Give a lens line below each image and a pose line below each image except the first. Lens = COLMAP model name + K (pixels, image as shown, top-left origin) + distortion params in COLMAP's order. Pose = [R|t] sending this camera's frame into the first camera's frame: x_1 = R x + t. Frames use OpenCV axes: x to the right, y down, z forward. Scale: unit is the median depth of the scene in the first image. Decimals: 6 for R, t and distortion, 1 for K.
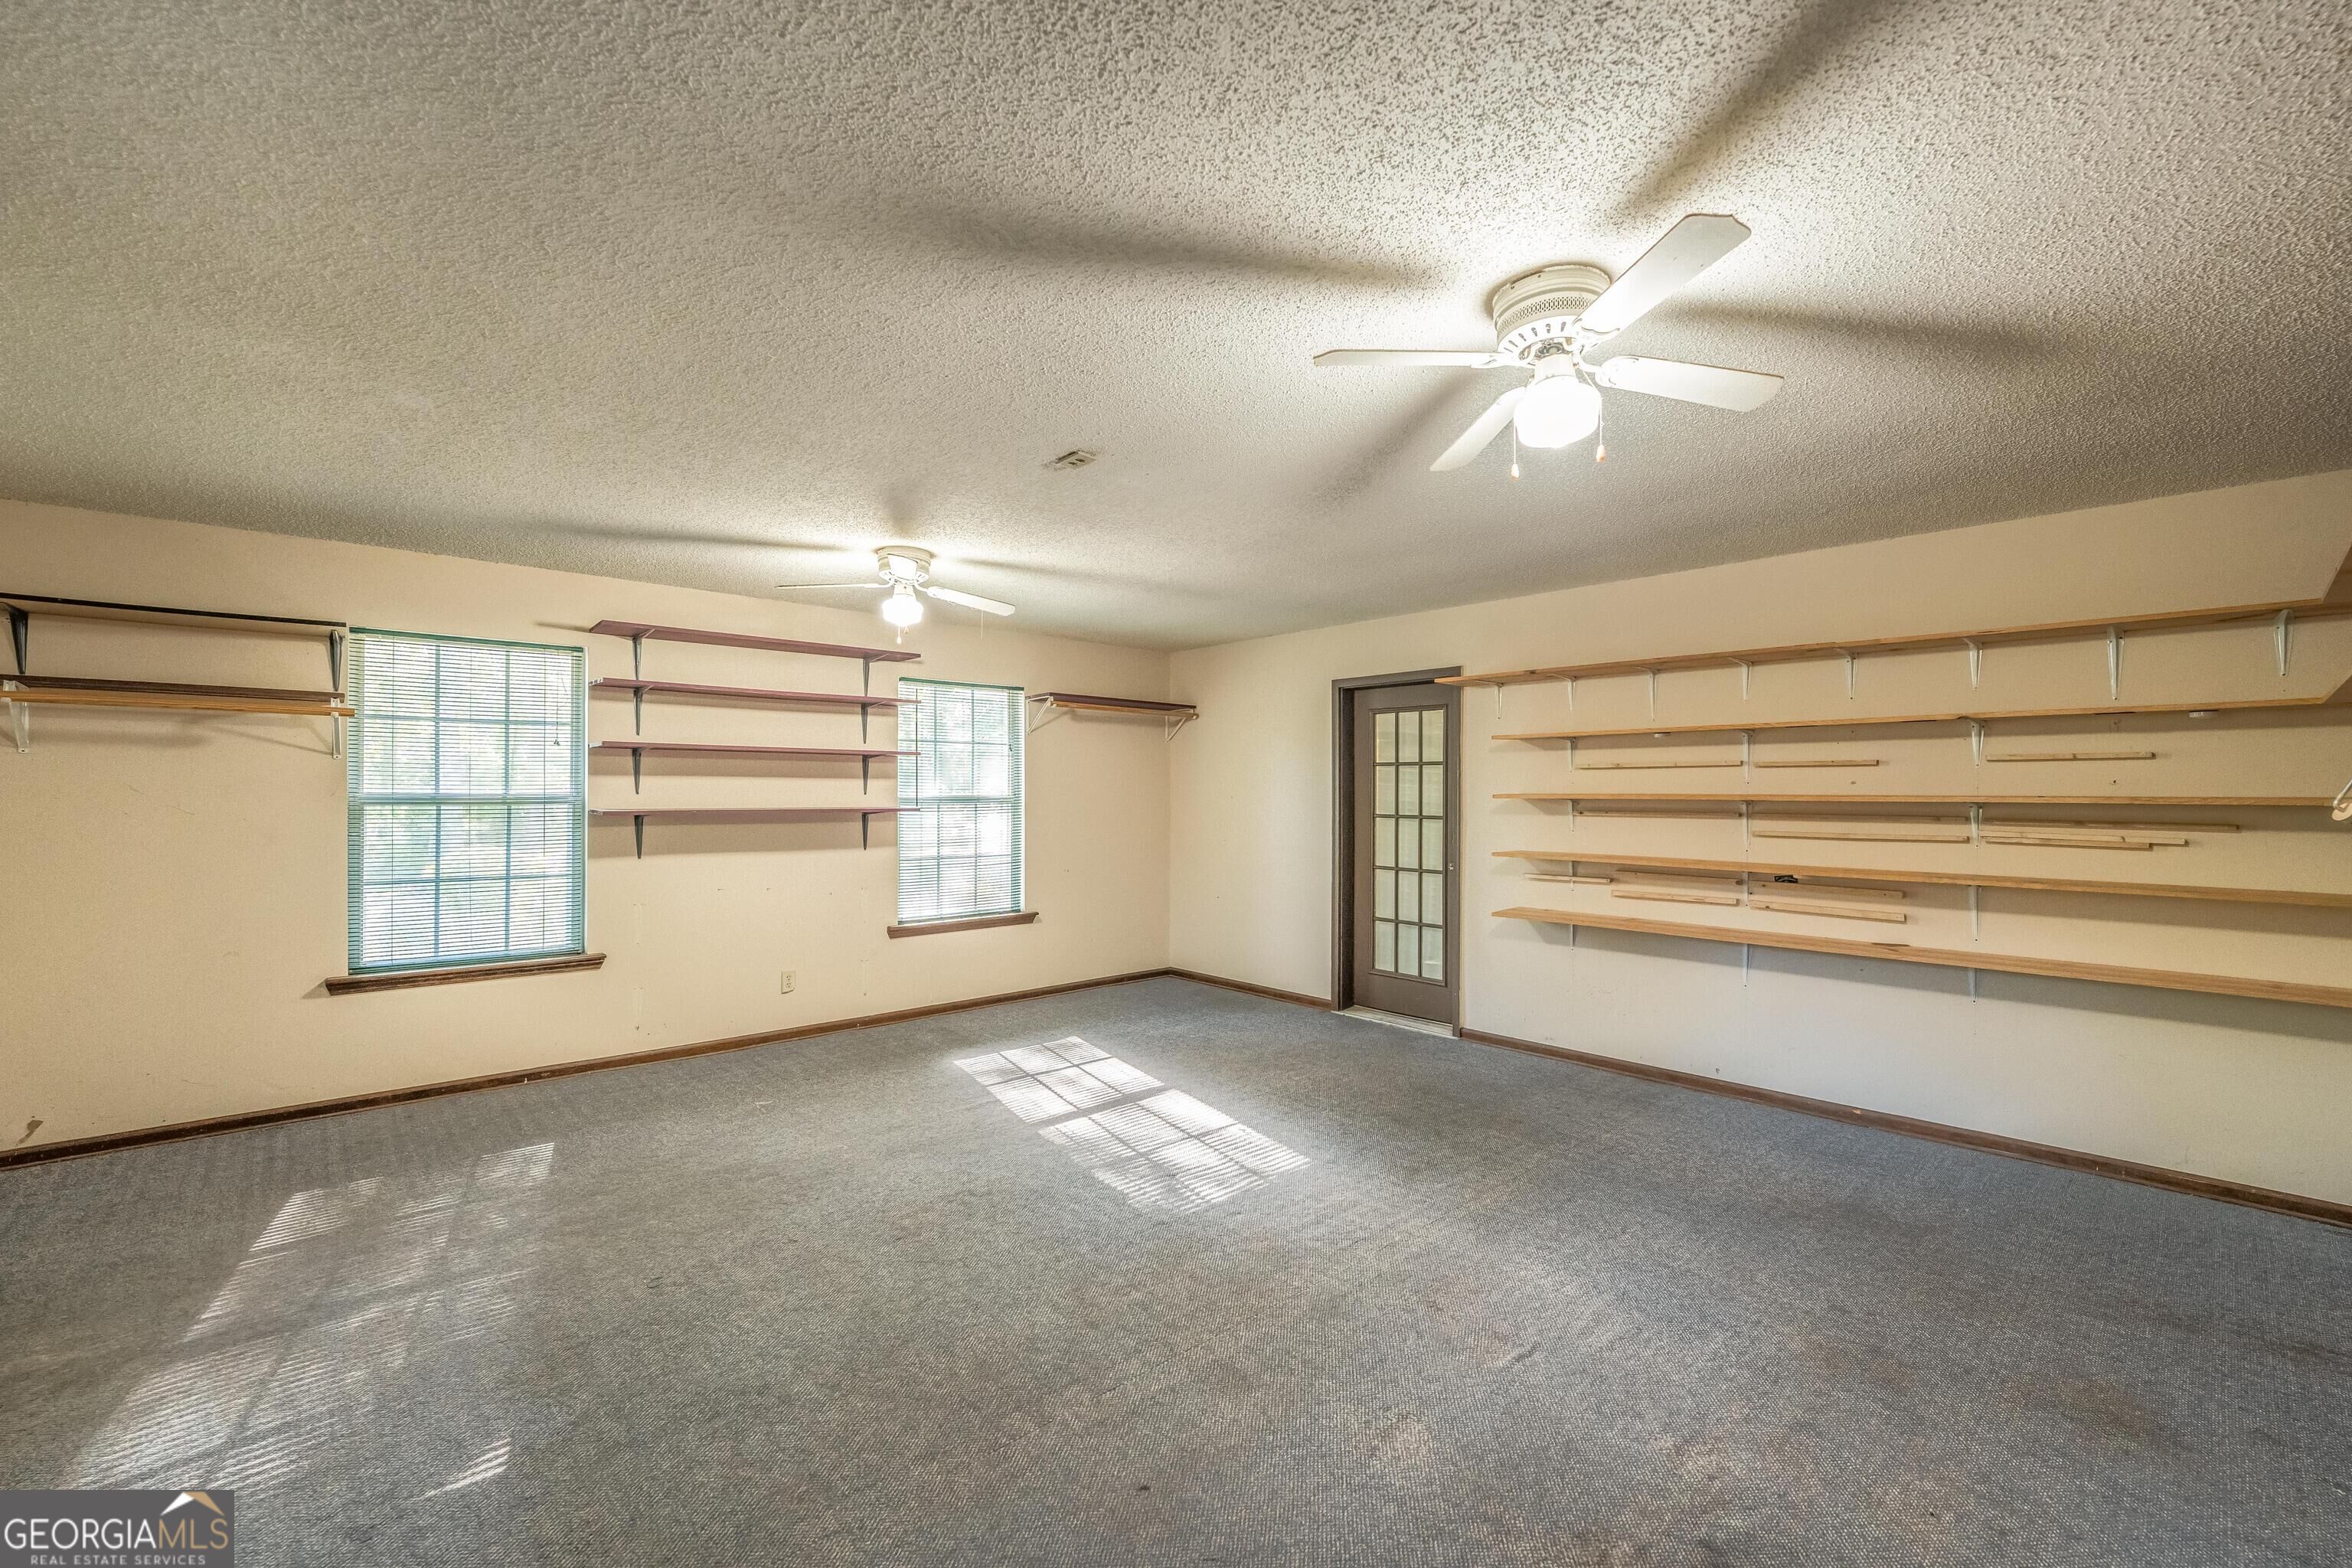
lens RADIAL K [[969.6, 0, 1176.0], [0, 969.6, 784.0], [0, 0, 1]] dist [-0.002563, -0.000646]
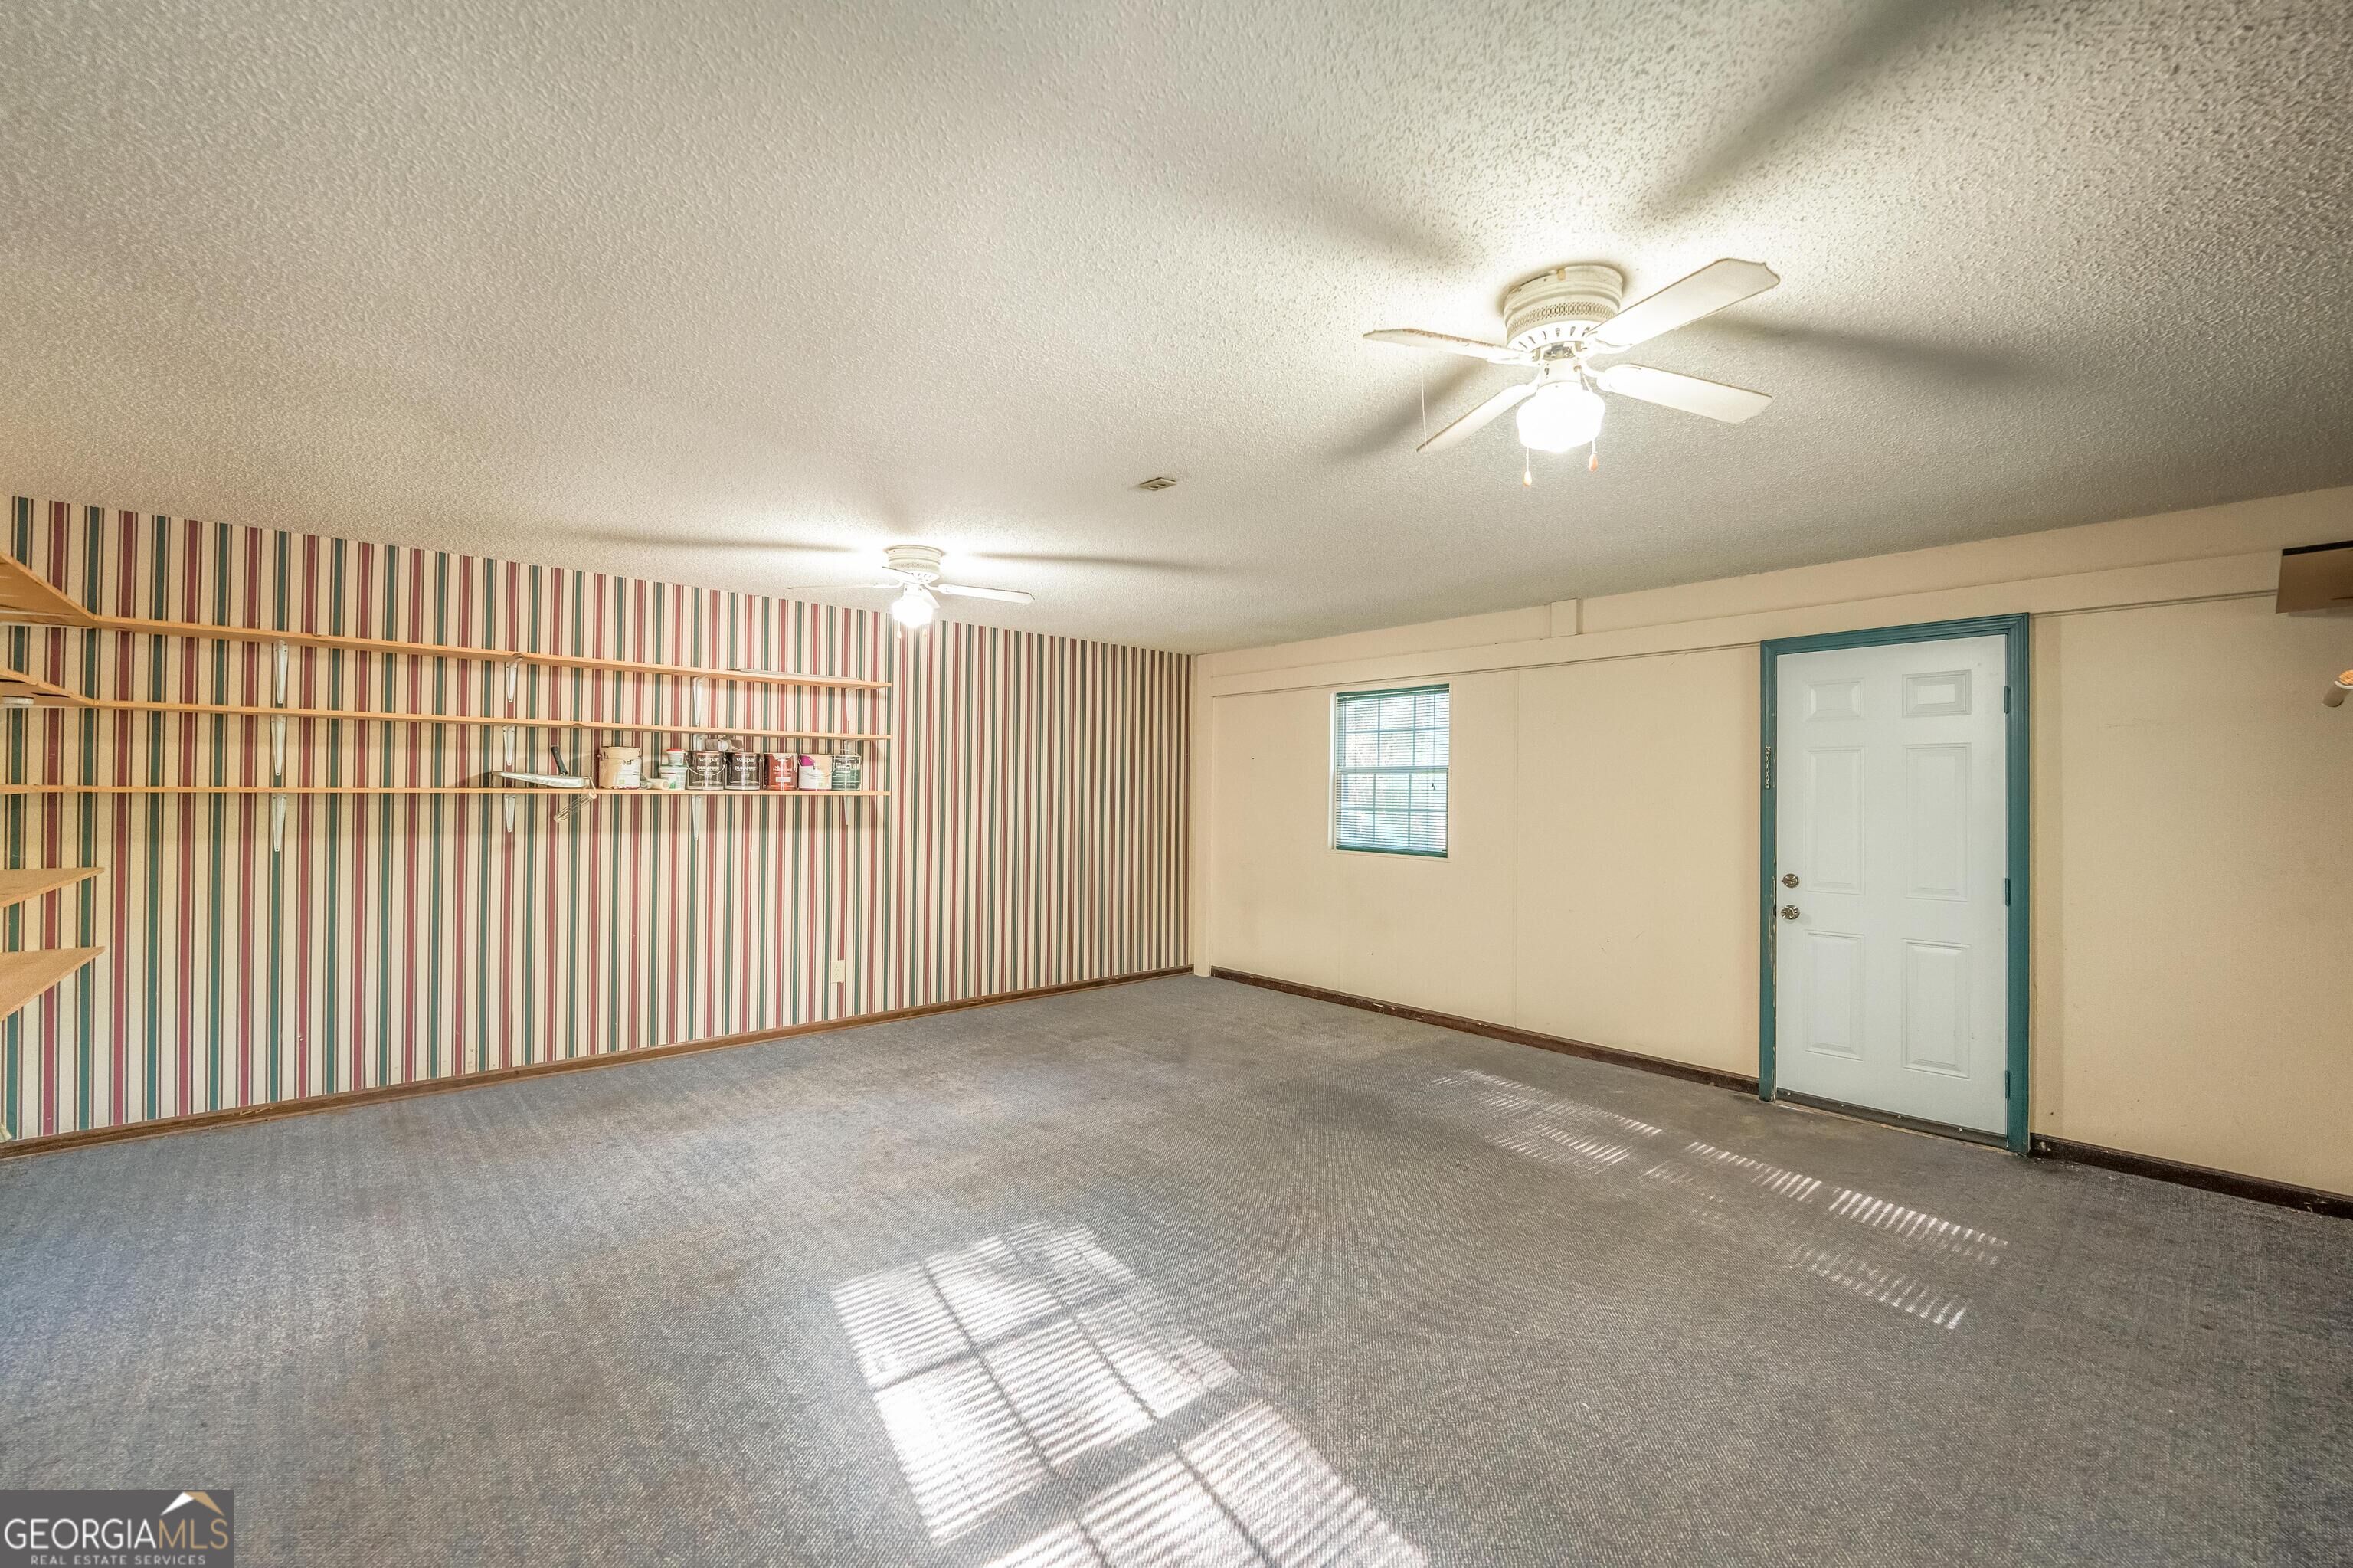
lens RADIAL K [[951.4, 0, 1169.8], [0, 951.4, 786.3], [0, 0, 1]] dist [-0.000175, -0.010052]
pose [[-0.999582, -0.011665, 0.026465, -0.095259], [-0.012039, 0.999829, -0.014013, 0.010811], [-0.026297, -0.014326, -0.999552, 1.321399]]
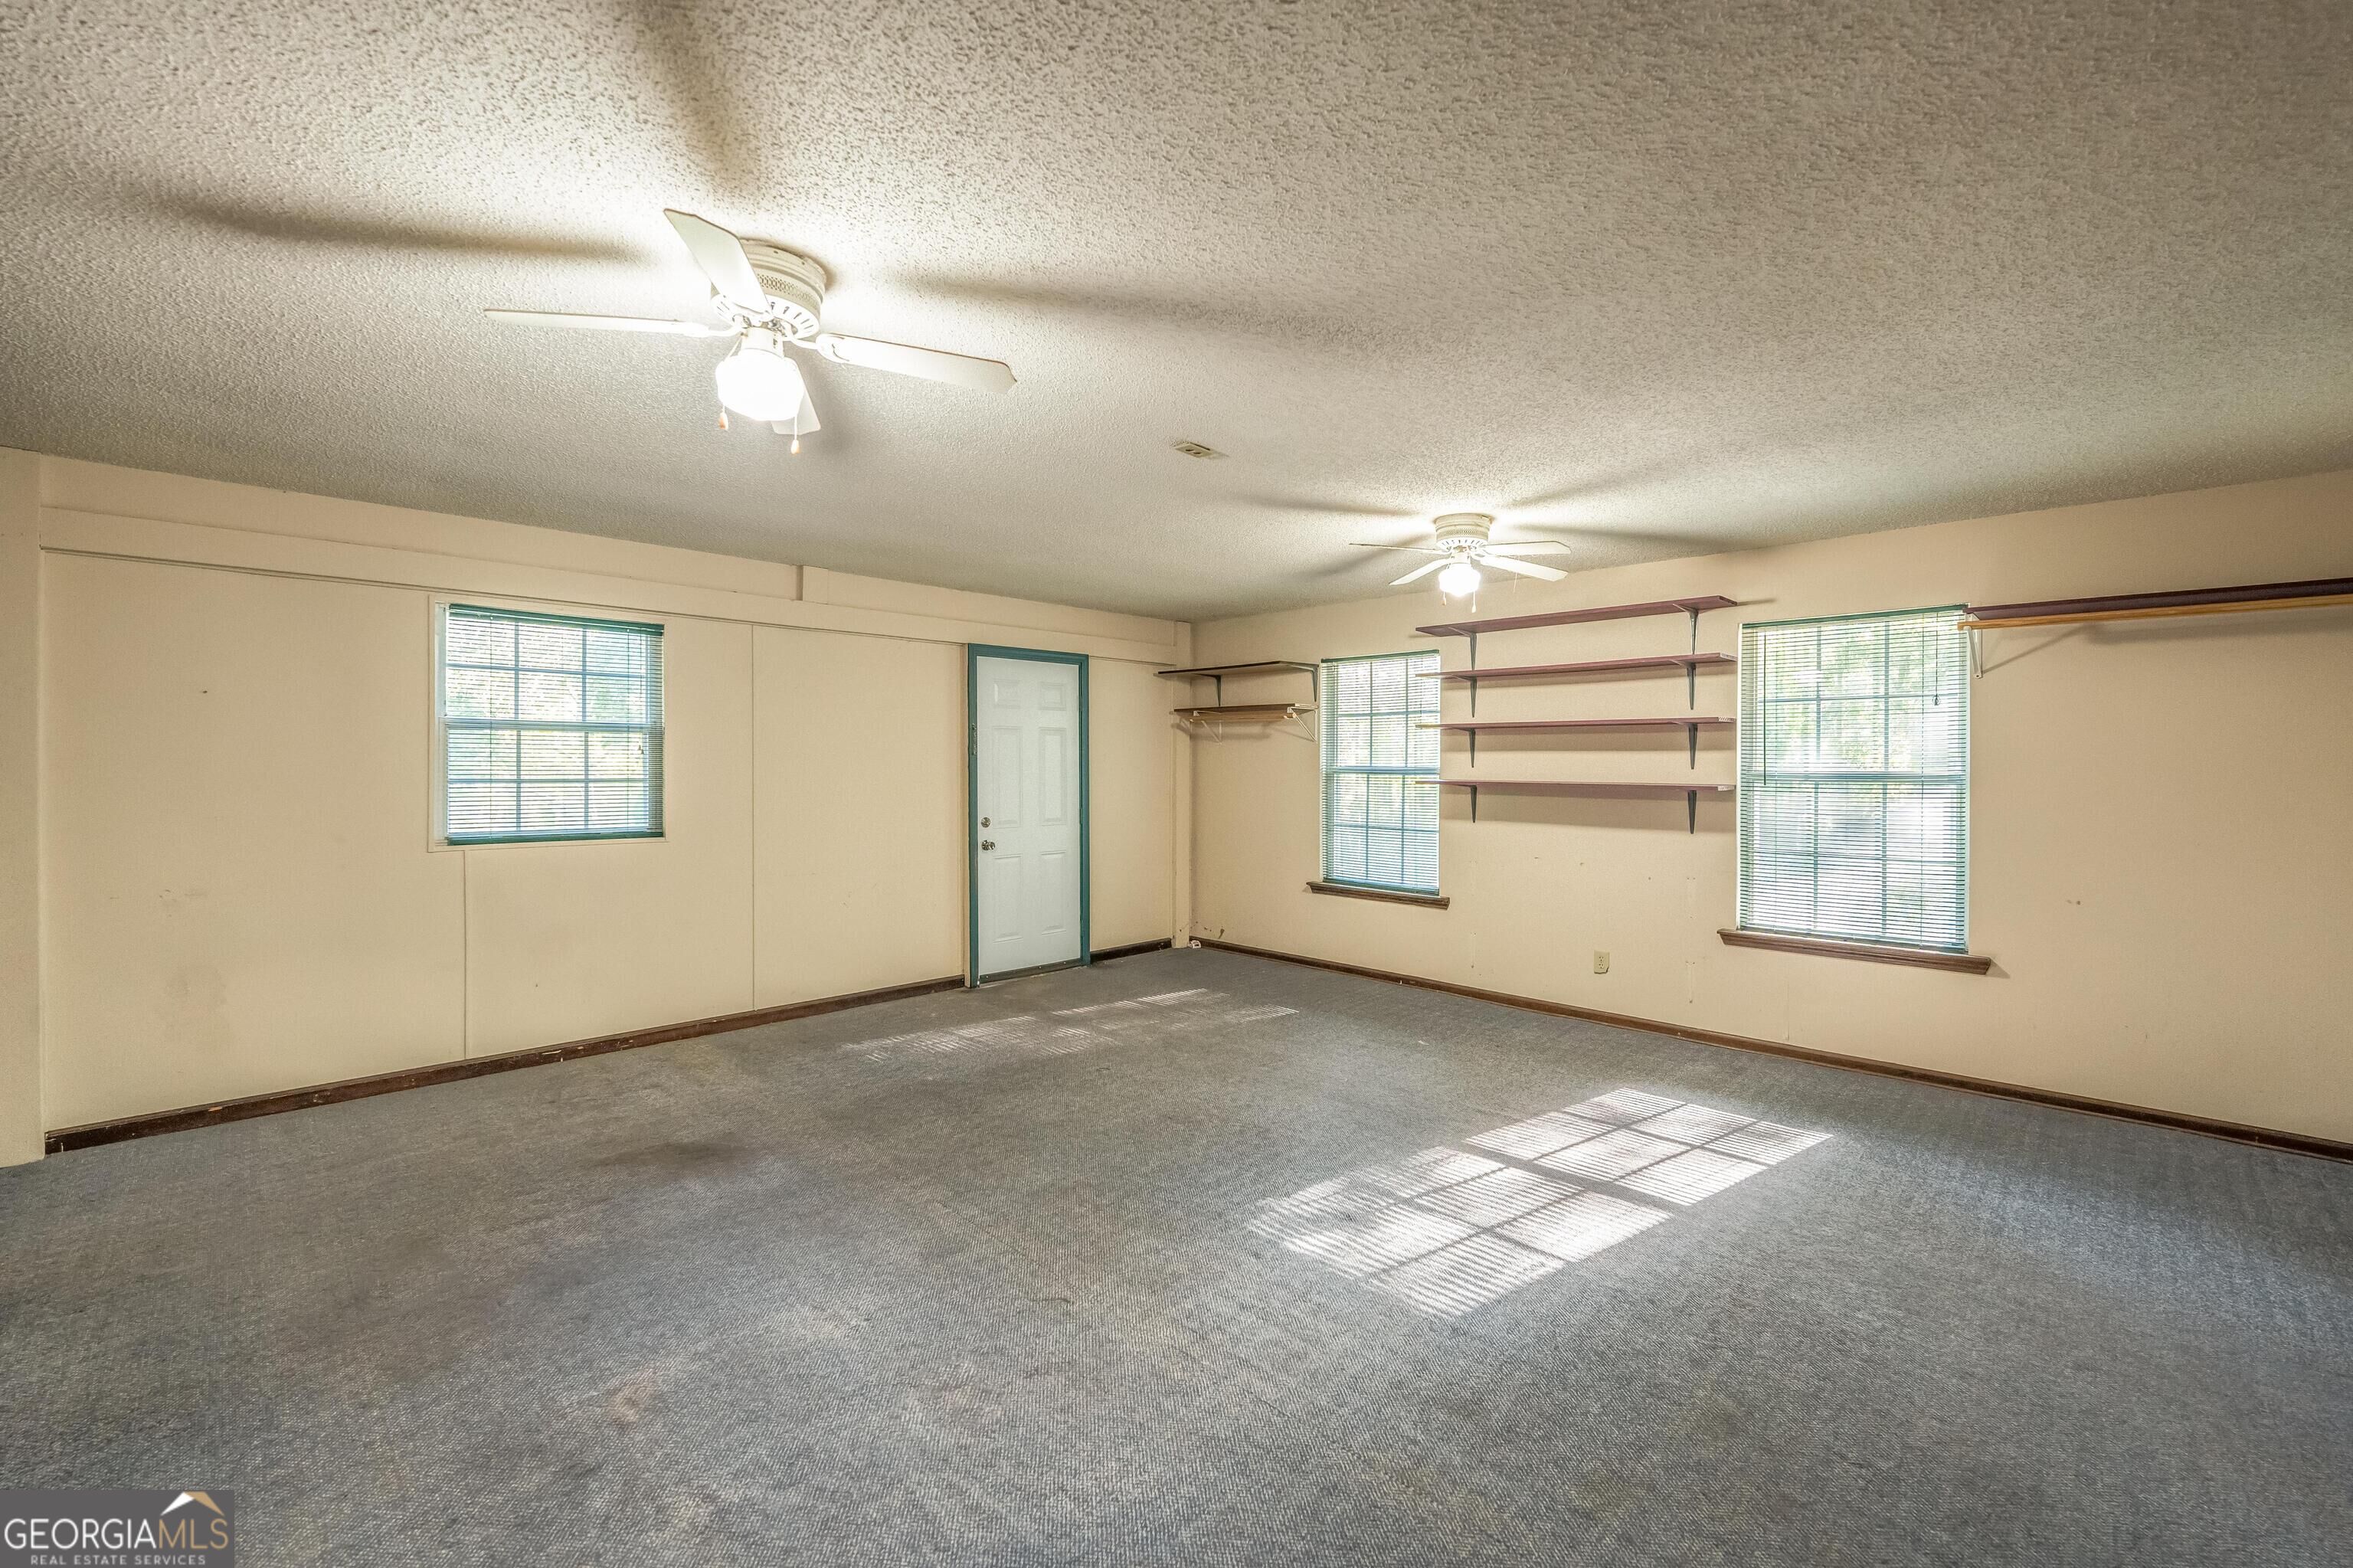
lens RADIAL K [[984.4, 0, 1181.8], [0, 984.4, 762.5], [0, 0, 1]] dist [-0.004908, -0.000840]
pose [[0.044819, -0.003182, -0.998990, 0.625485], [0.002686, 0.999992, -0.003065, 0.007507], [0.998992, -0.002546, 0.044827, 0.605617]]
